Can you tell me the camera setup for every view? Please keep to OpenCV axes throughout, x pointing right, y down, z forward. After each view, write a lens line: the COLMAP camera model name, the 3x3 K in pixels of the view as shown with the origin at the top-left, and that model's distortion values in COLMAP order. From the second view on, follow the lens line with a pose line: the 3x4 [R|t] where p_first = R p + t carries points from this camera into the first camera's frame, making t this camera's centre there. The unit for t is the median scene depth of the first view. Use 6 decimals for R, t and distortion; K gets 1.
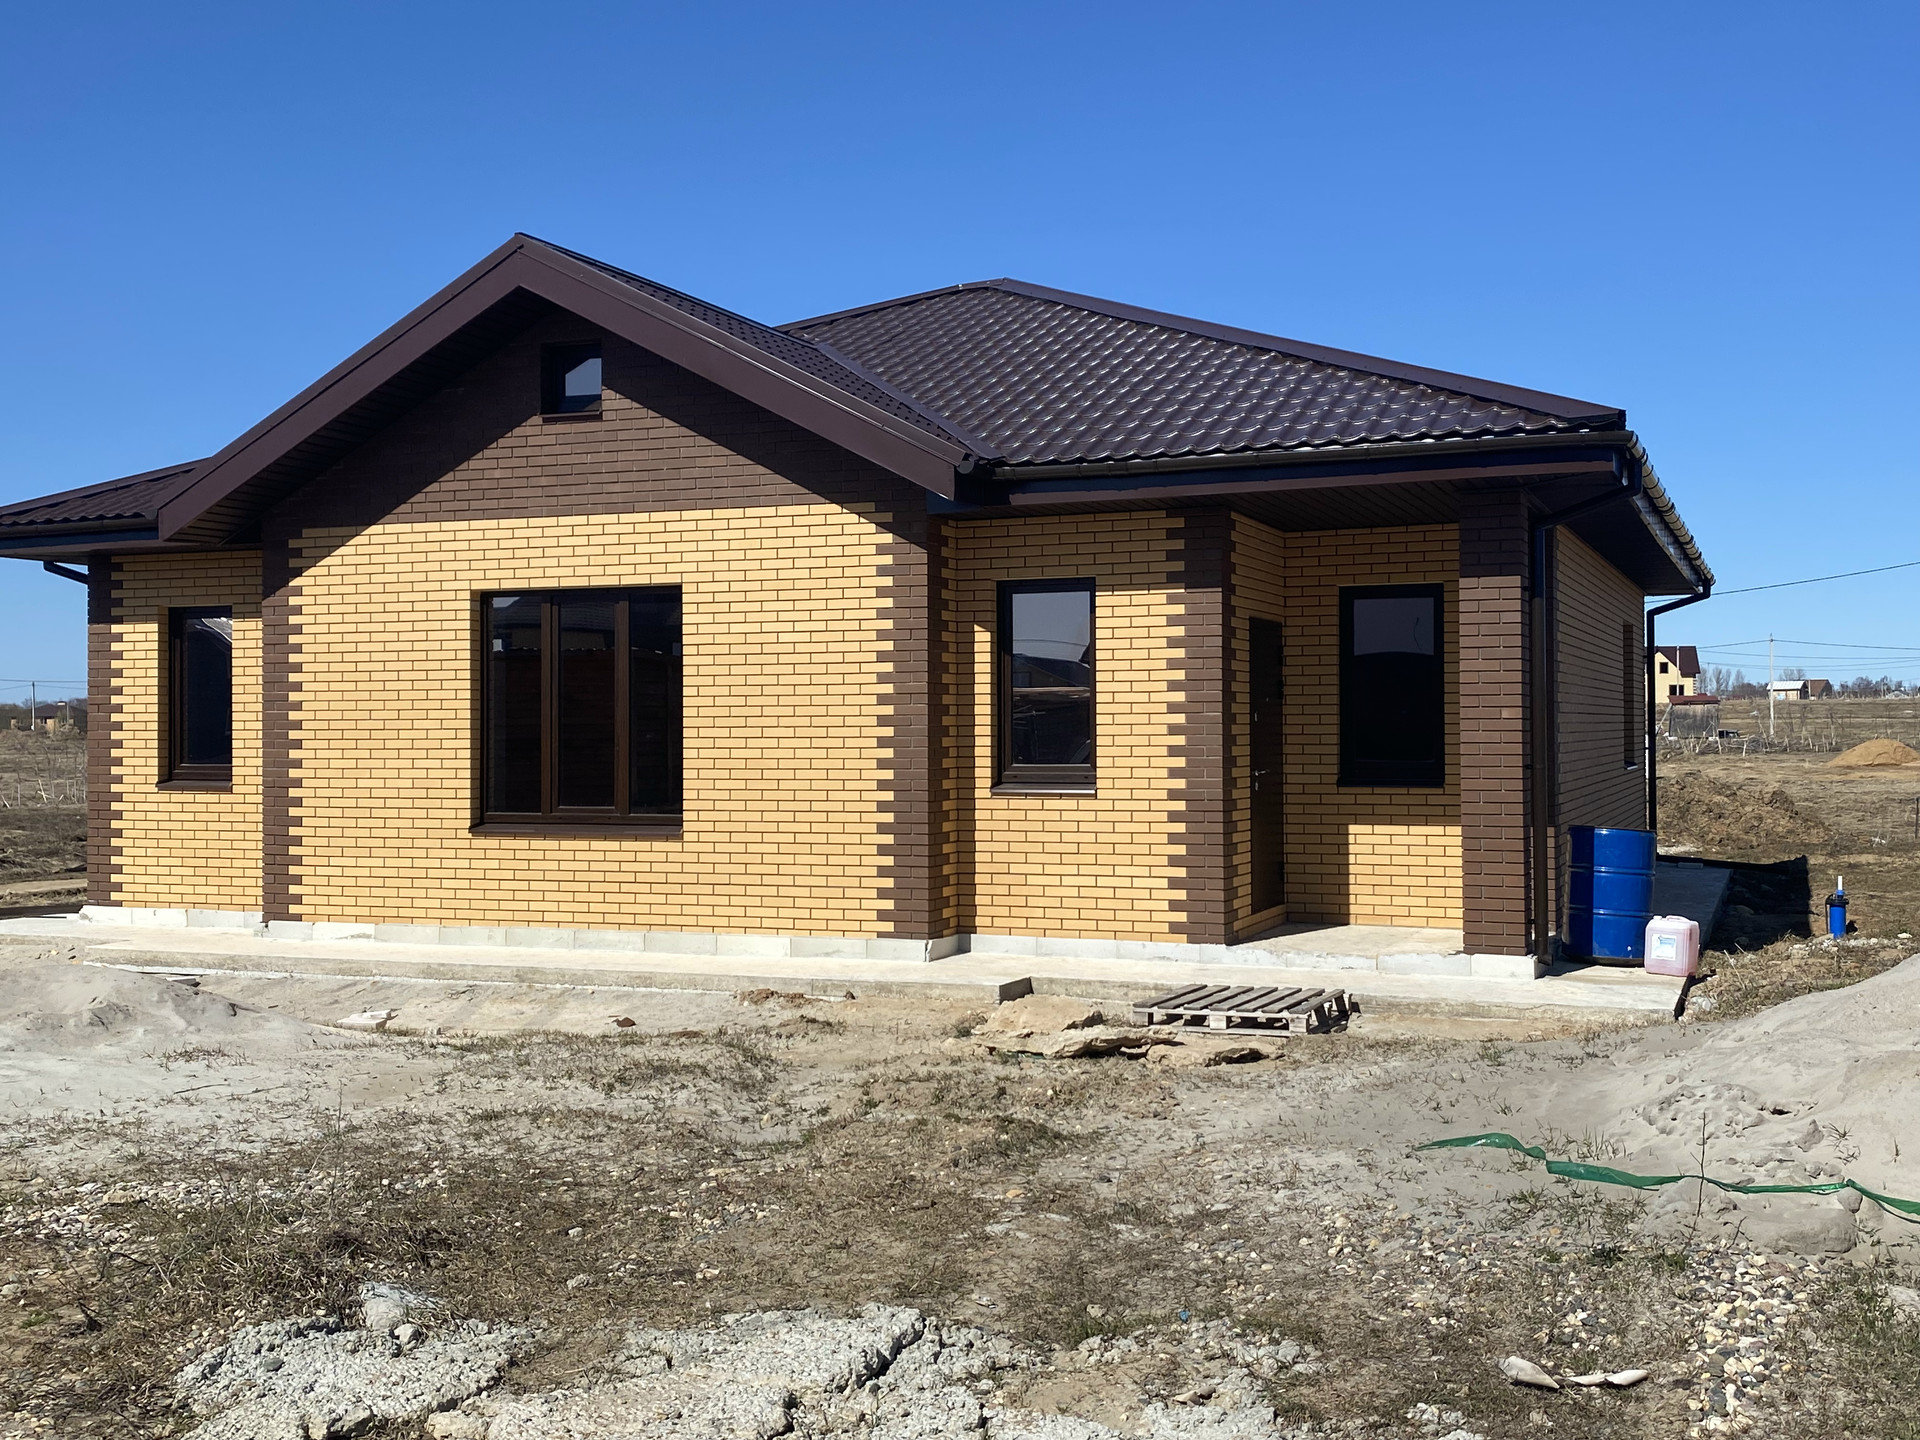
lens RADIAL K [[1909.7, 0, 970.6], [0, 1909.7, 705.5], [0, 0, 1]] dist [0.084550, 0.000000]
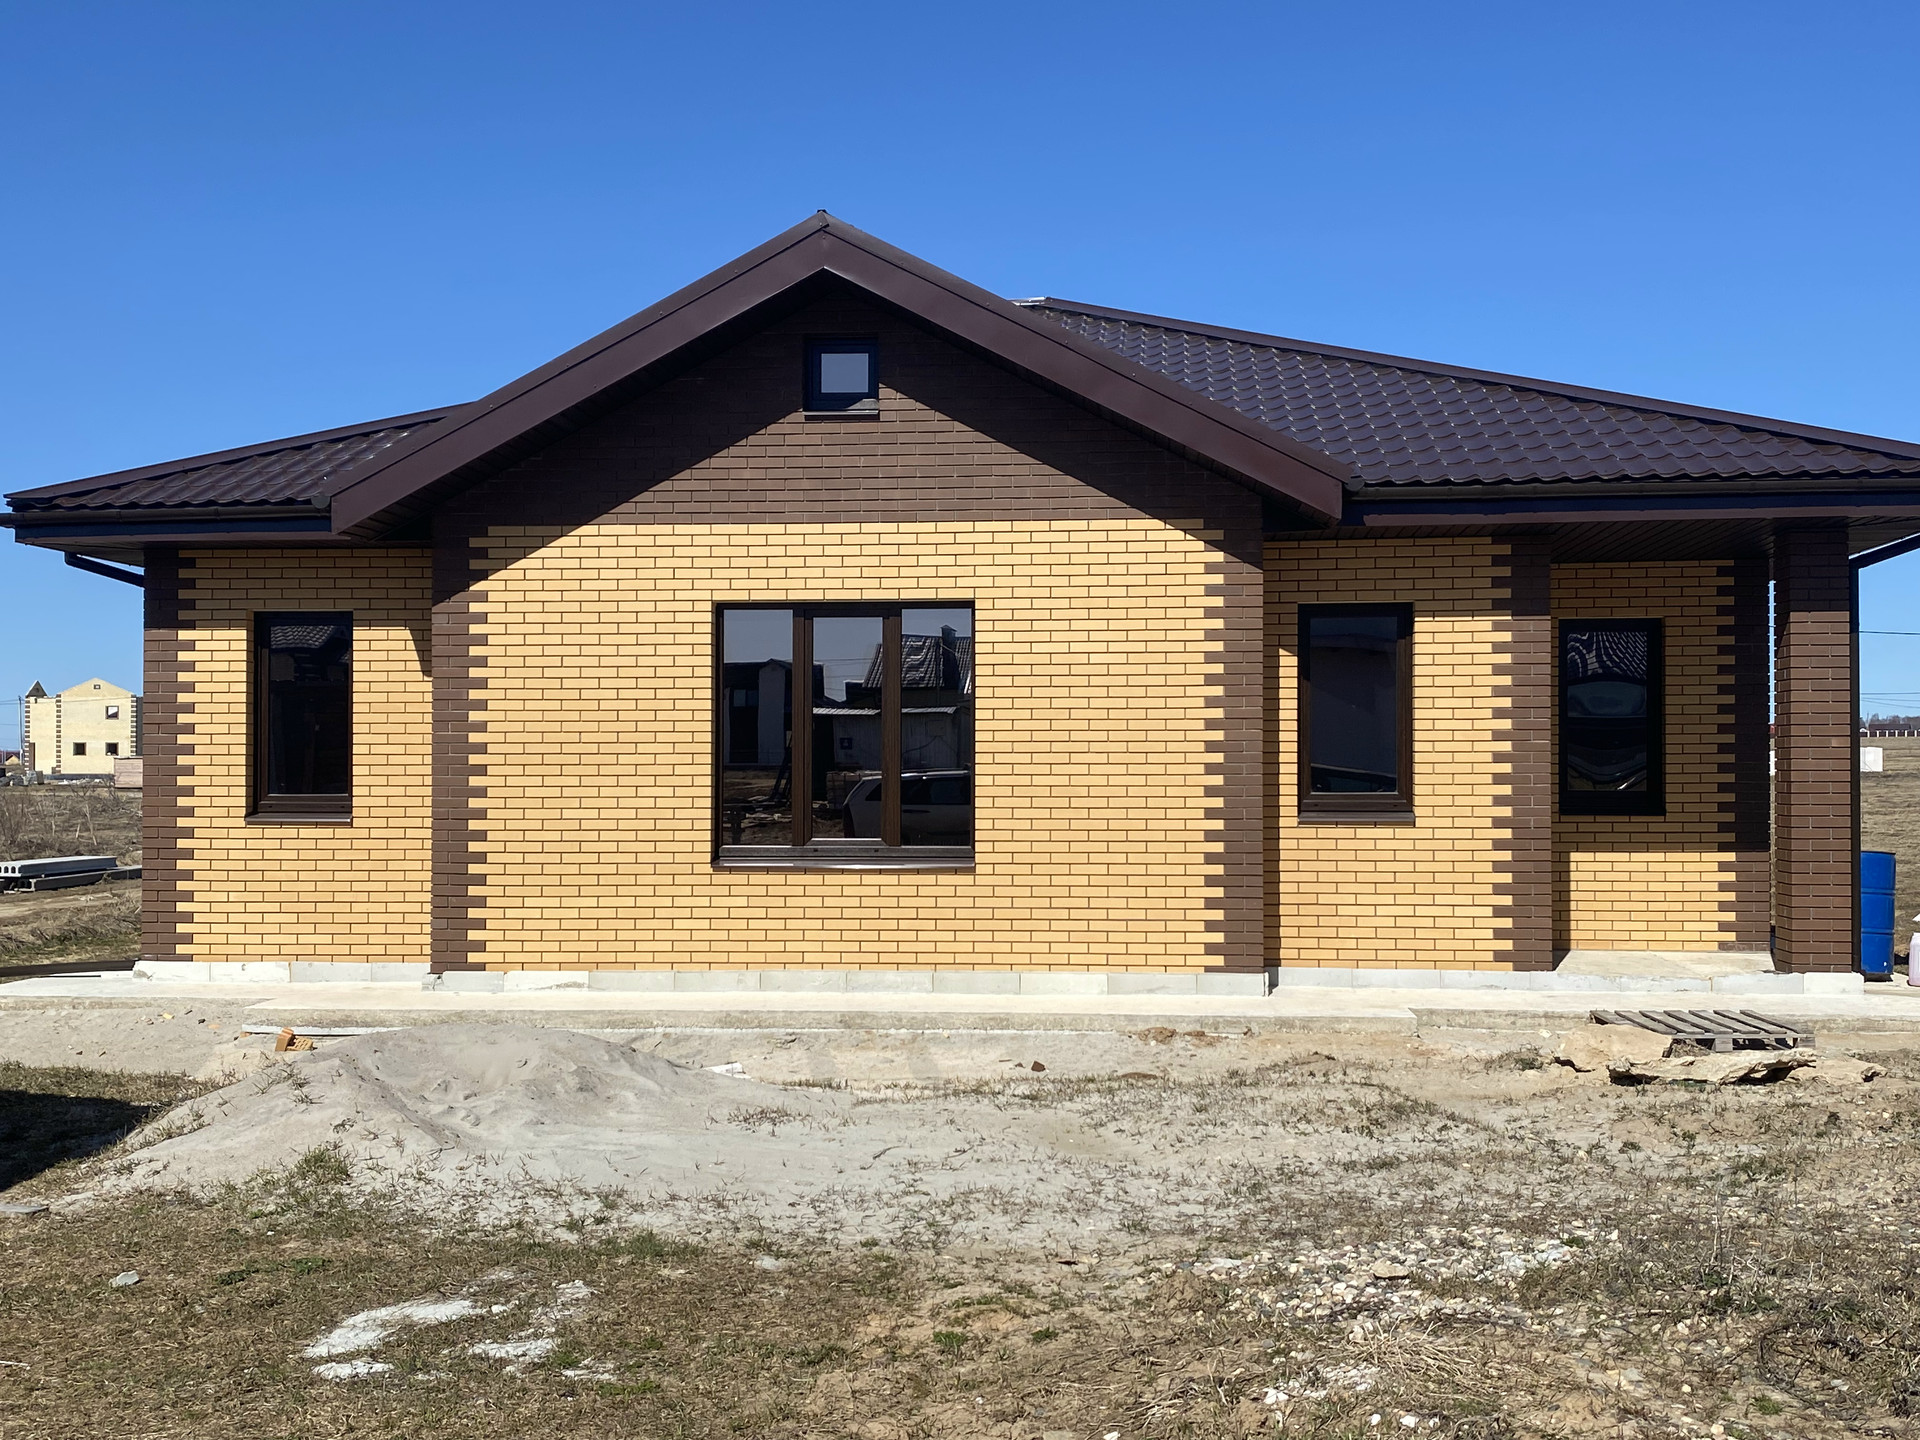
lens RADIAL K [[1909.7, 0, 966.3], [0, 1909.7, 730.9], [0, 0, 1]] dist [0.084550, 0.000000]
pose [[0.961886, 0.009066, 0.273301, -0.409663], [-0.007003, 0.999939, -0.008522, 0.008832], [-0.273362, 0.006283, 0.961891, 0.103428]]
